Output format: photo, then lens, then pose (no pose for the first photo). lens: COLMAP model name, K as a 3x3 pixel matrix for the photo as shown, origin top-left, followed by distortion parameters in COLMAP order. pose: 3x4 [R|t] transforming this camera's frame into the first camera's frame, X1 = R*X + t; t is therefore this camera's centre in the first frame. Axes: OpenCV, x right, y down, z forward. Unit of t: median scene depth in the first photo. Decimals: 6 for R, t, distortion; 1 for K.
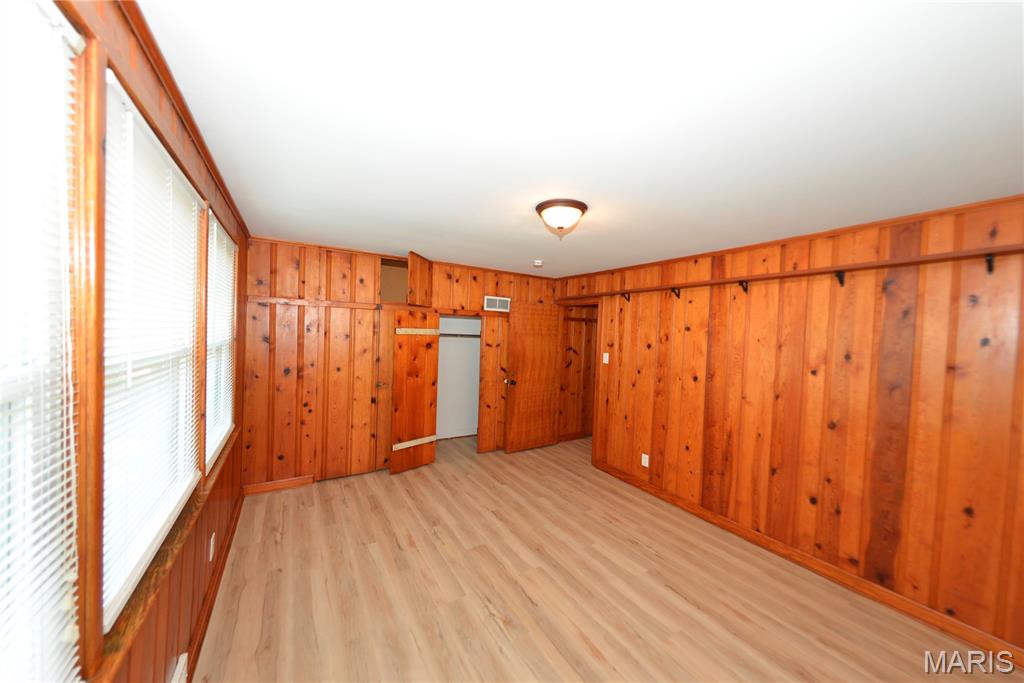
lens RADIAL K [[349.9, 0, 510.7], [0, 349.9, 342.2], [0, 0, 1]] dist [-0.001615, -0.000134]
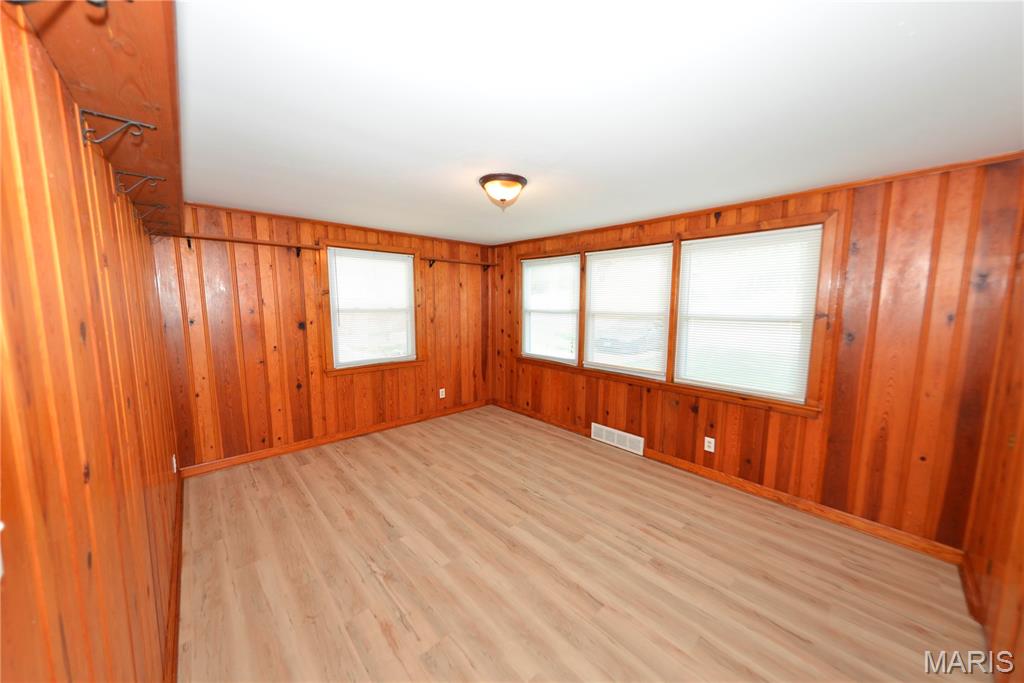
lens RADIAL K [[349.9, 0, 510.7], [0, 349.9, 342.2], [0, 0, 1]] dist [-0.001615, -0.000134]
pose [[-0.981357, -0.027974, -0.190147, 0.277762], [-0.053733, 0.989832, 0.131699, -0.030217], [0.184530, 0.139461, -0.972882, 1.848110]]
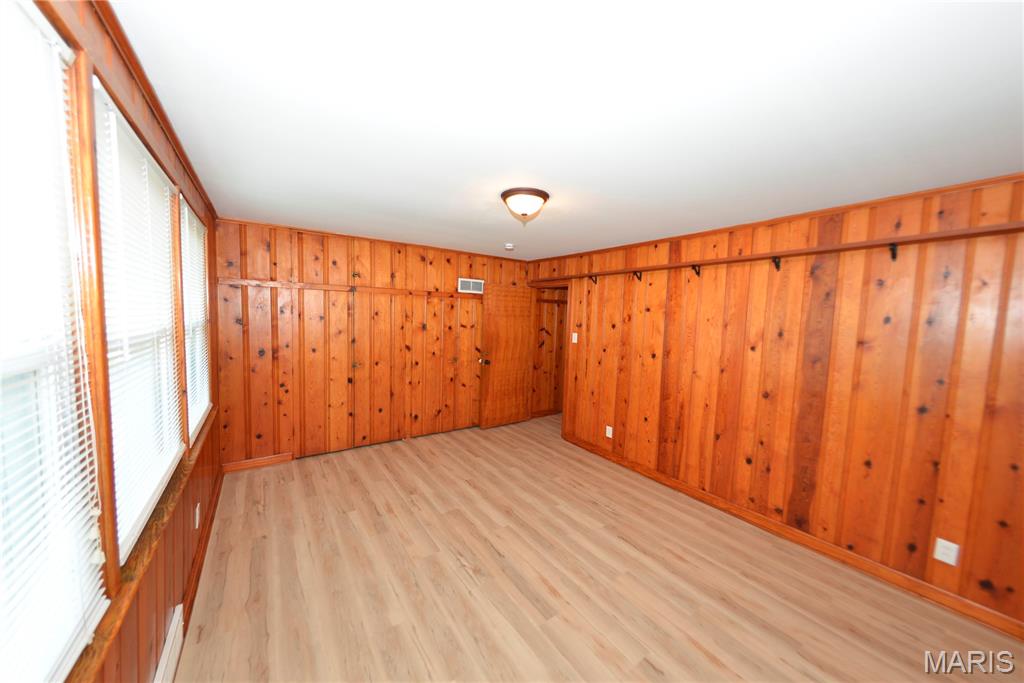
lens RADIAL K [[349.9, 0, 510.7], [0, 349.9, 342.2], [0, 0, 1]] dist [-0.001615, -0.000134]
pose [[0.998343, -0.007888, 0.057002, 0.032317], [0.004934, 0.998647, 0.051768, 0.005455], [-0.057333, -0.051401, 0.997031, -0.070173]]
